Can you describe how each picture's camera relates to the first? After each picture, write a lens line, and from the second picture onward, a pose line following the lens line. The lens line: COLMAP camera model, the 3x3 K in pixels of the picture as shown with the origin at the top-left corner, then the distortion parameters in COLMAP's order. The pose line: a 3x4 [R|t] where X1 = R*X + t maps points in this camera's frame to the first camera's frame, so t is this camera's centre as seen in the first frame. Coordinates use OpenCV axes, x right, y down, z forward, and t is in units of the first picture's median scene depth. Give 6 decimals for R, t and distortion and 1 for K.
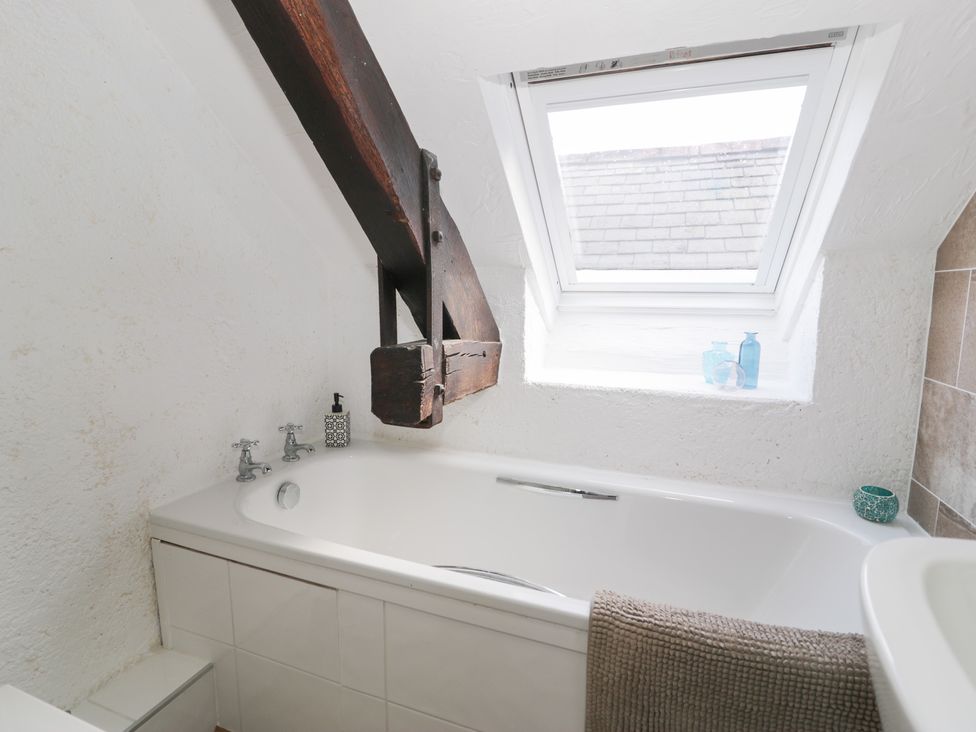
lens RADIAL K [[515.0, 0, 482.8], [0, 515.0, 365.7], [0, 0, 1]] dist [0.000920, -0.014214]
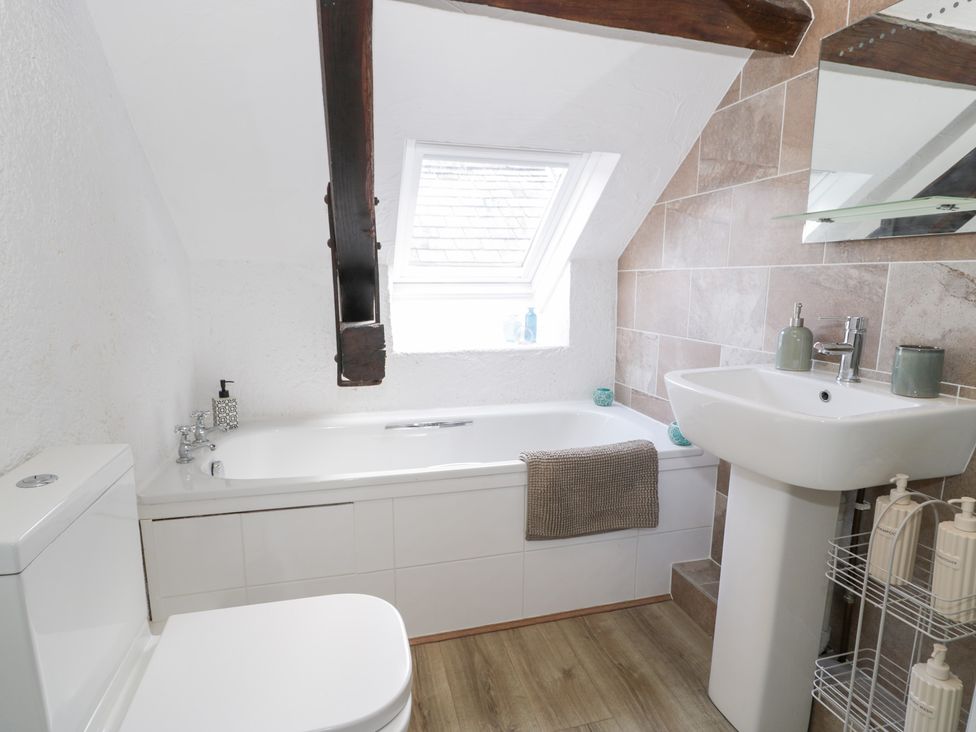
lens RADIAL K [[515.0, 0, 482.8], [0, 515.0, 365.7], [0, 0, 1]] dist [0.000920, -0.014214]
pose [[0.823044, -0.103162, 0.558530, -0.551040], [0.088659, 0.994647, 0.053067, 0.018033], [-0.561015, 0.005842, 0.827785, -0.263851]]
